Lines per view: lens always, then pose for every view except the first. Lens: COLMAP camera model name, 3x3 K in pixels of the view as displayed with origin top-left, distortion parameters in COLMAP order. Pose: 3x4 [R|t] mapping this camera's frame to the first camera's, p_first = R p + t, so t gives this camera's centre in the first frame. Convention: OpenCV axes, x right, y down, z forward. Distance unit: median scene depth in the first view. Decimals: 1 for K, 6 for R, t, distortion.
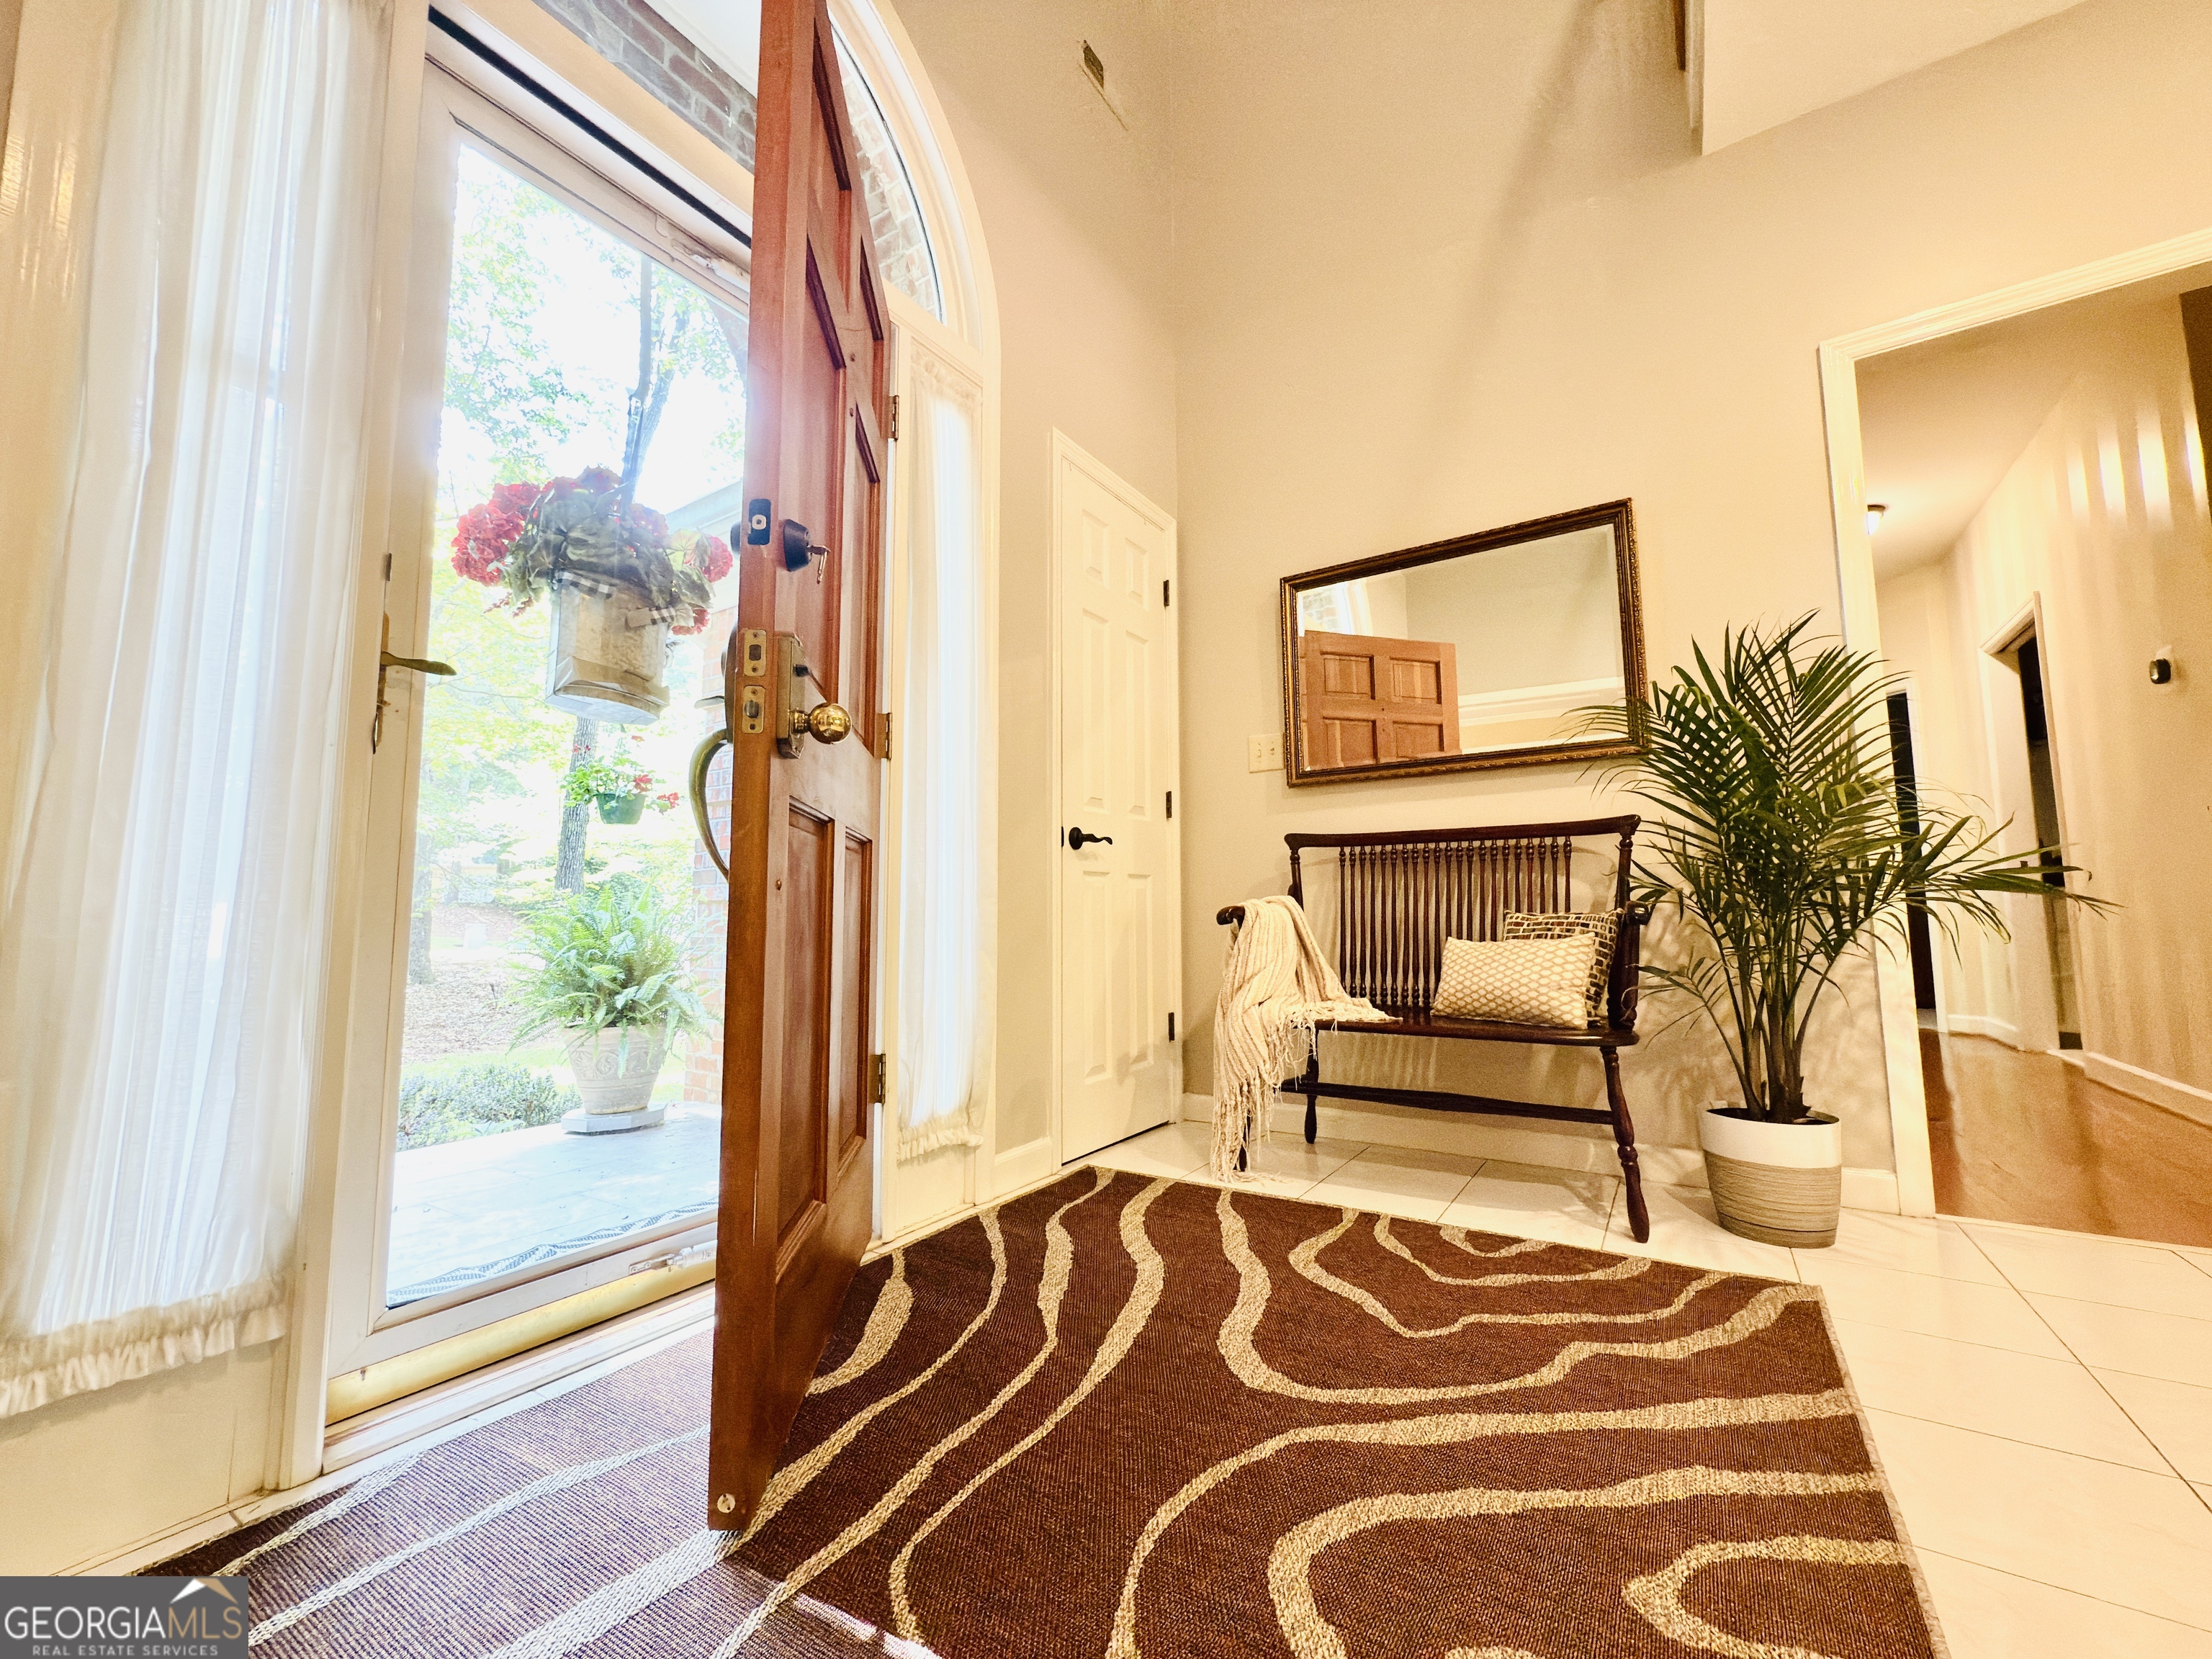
lens RADIAL K [[883.8, 0, 1099.1], [0, 883.8, 834.8], [0, 0, 1]] dist [0.000340, 0.000063]
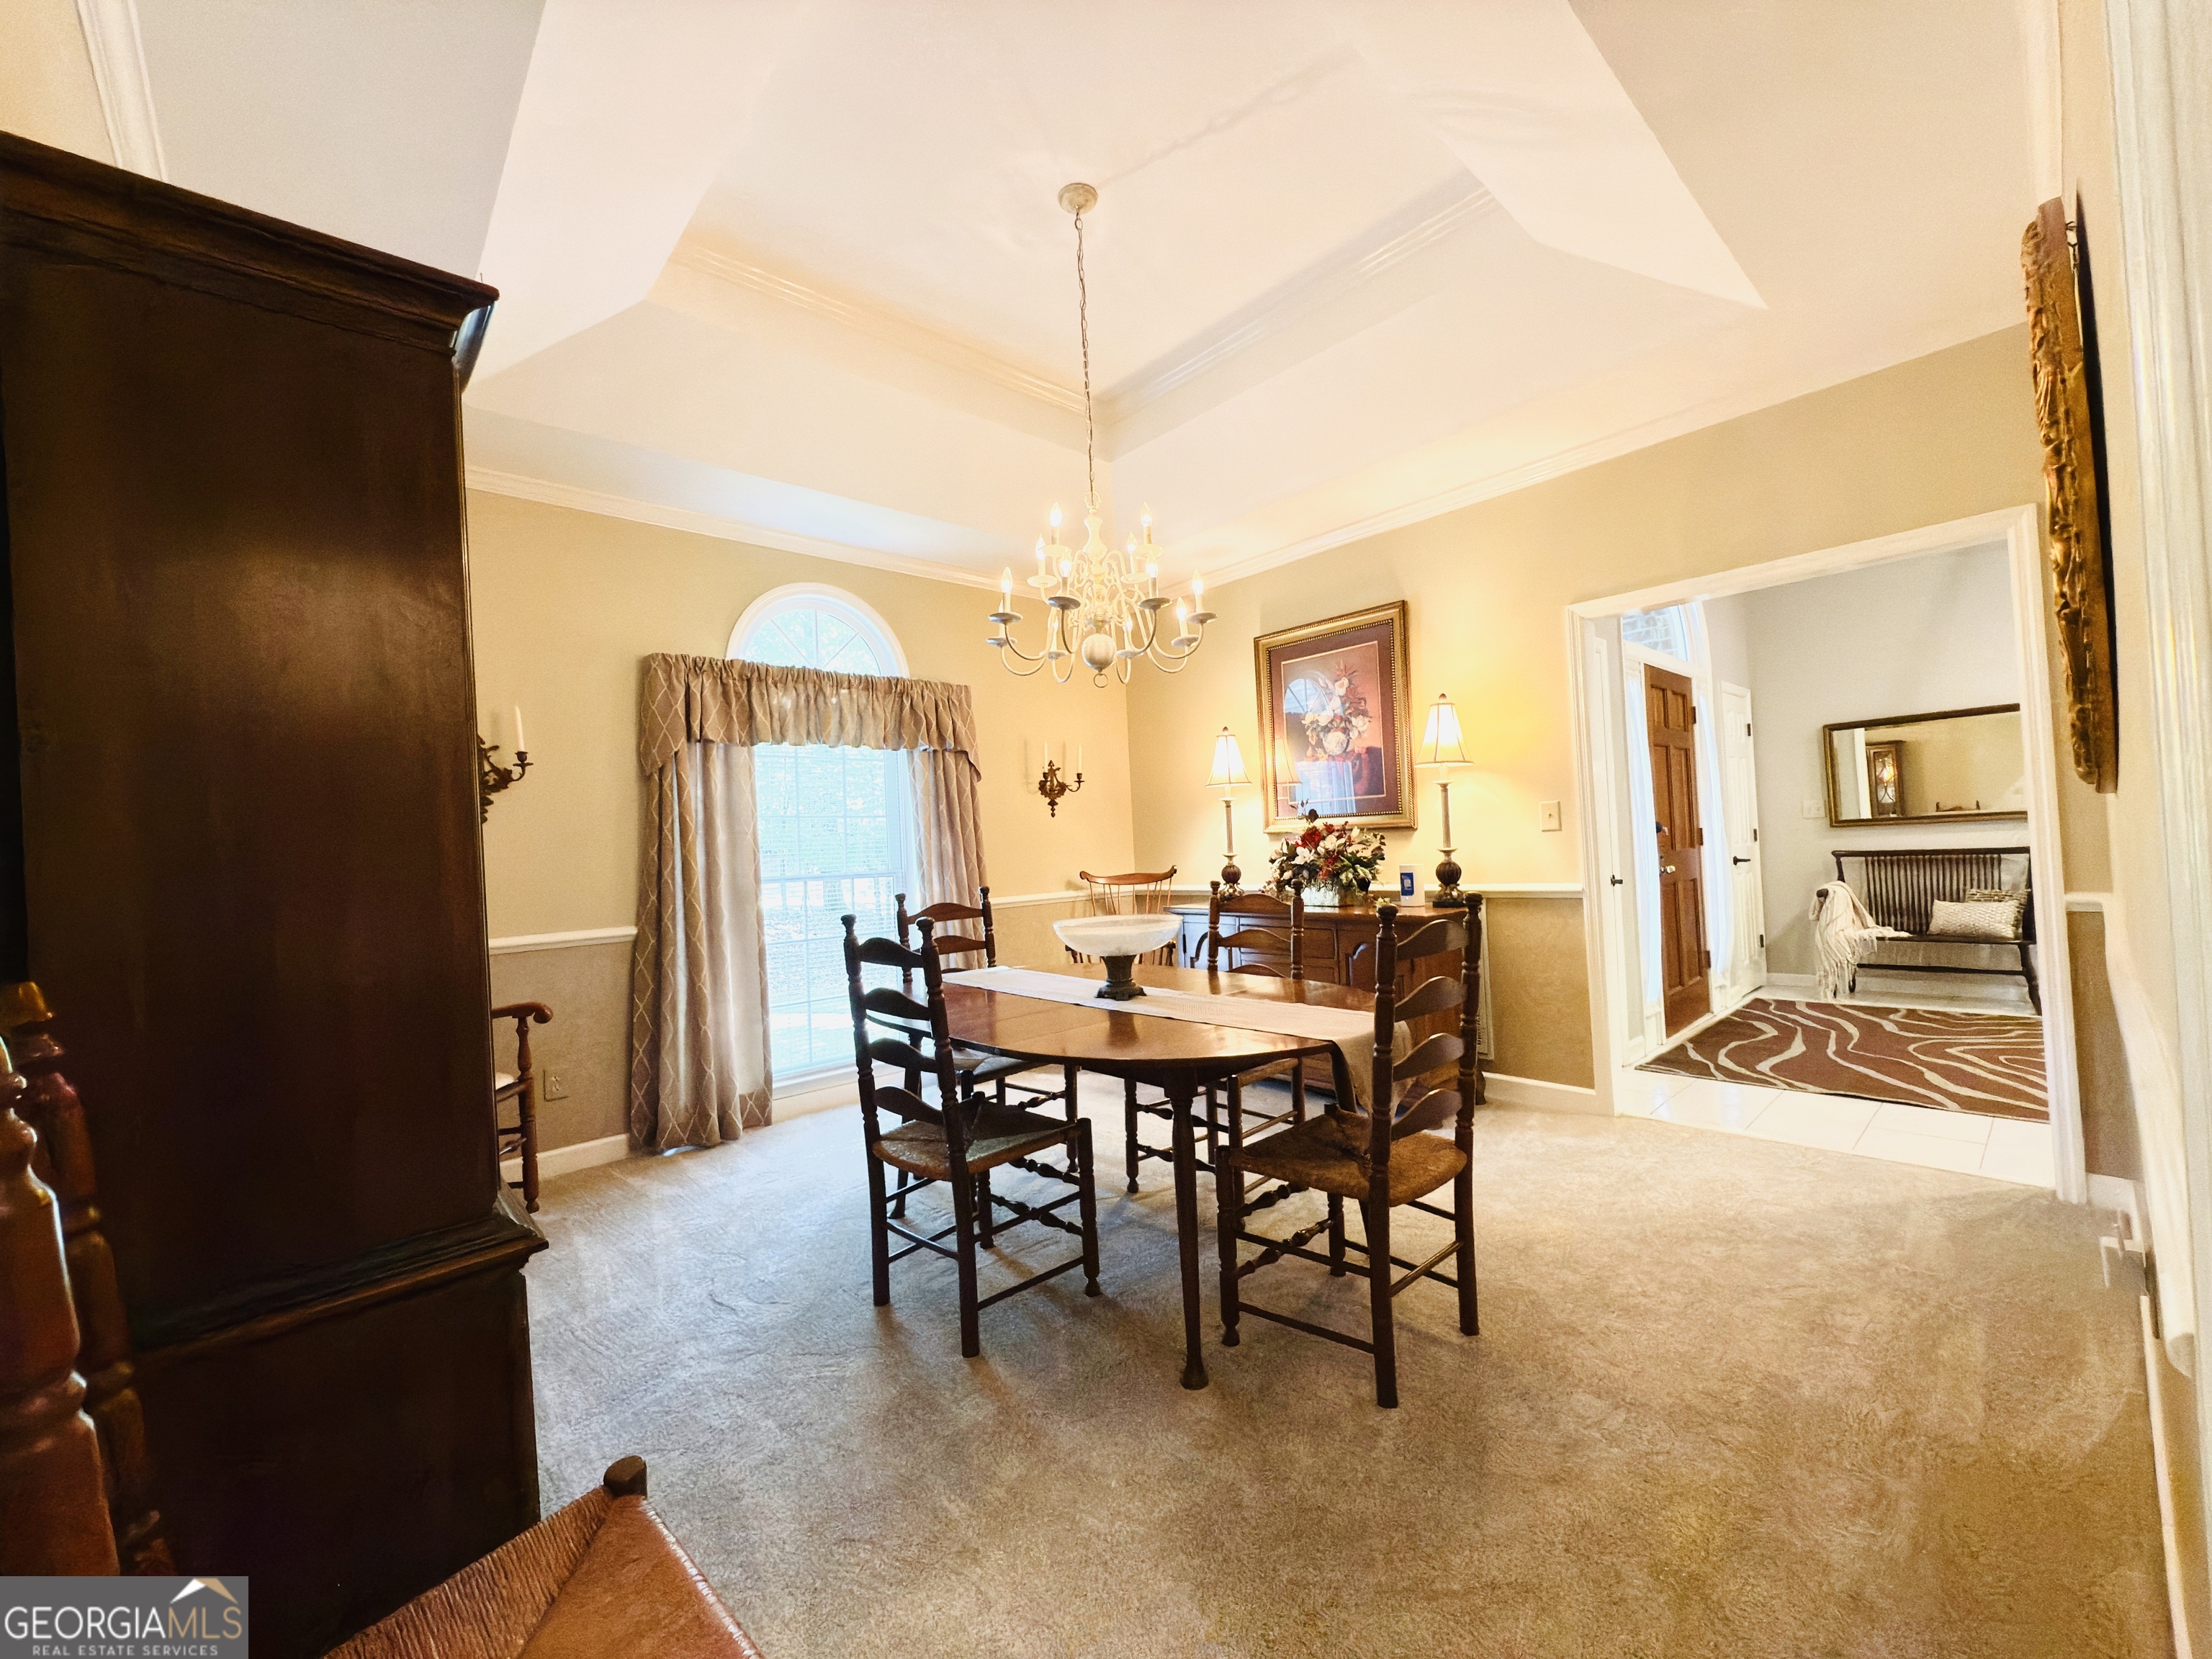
lens RADIAL K [[883.8, 0, 1104.8], [0, 883.8, 831.2], [0, 0, 1]] dist [0.000340, 0.000063]
pose [[0.964211, -0.049777, -0.260421, -1.085325], [0.071166, 0.994764, 0.073355, -0.386397], [0.255406, -0.089262, 0.962705, -1.760253]]
